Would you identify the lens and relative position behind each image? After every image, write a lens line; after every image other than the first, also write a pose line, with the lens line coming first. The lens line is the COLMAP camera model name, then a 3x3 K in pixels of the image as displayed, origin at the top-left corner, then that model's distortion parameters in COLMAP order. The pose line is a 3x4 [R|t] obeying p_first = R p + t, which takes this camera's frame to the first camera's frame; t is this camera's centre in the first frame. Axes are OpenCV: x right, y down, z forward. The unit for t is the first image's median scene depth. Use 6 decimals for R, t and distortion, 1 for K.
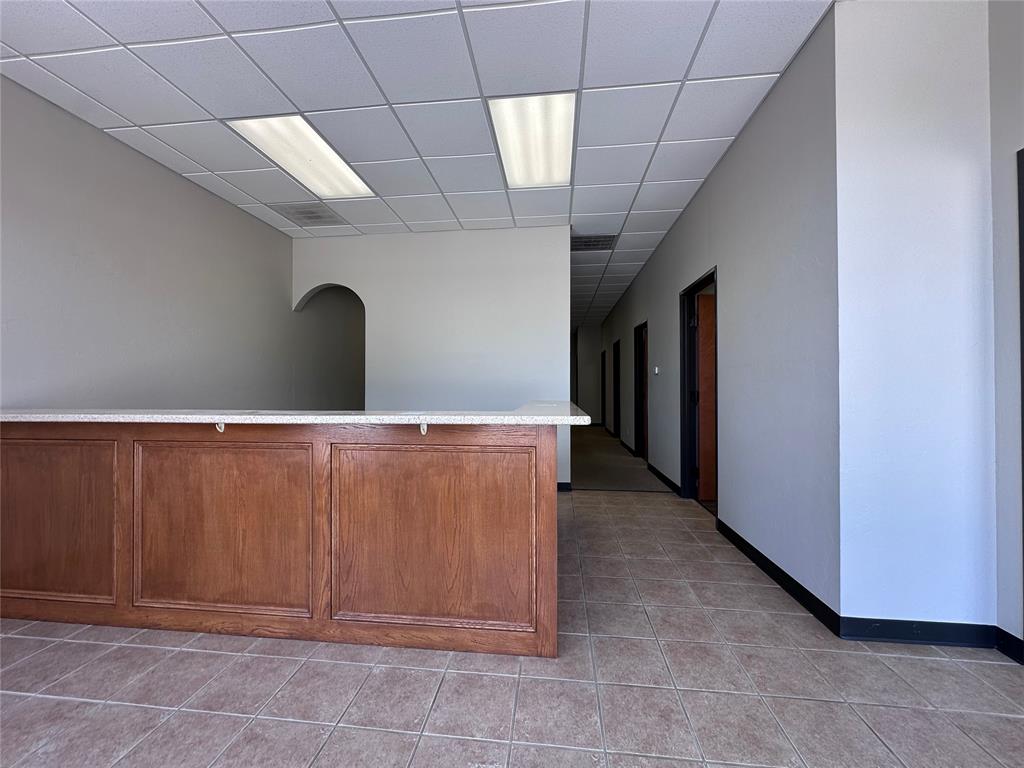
lens RADIAL K [[407.0, 0, 512.0], [0, 407.0, 384.0], [0, 0, 1]] dist [-0.001423, 0.000287]
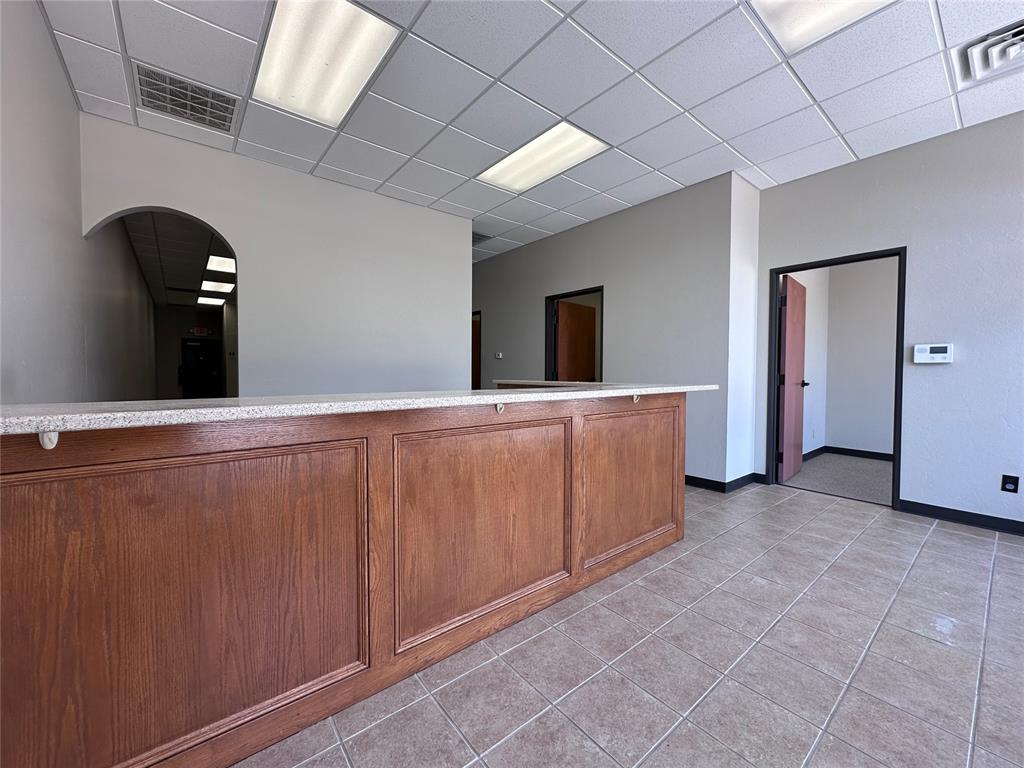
lens RADIAL K [[407.0, 0, 512.0], [0, 407.0, 384.0], [0, 0, 1]] dist [-0.001423, 0.000287]
pose [[0.702072, -0.018711, 0.711861, -1.369849], [-0.009083, 0.999338, 0.035225, 0.021231], [-0.712048, -0.031197, 0.701437, 0.356478]]
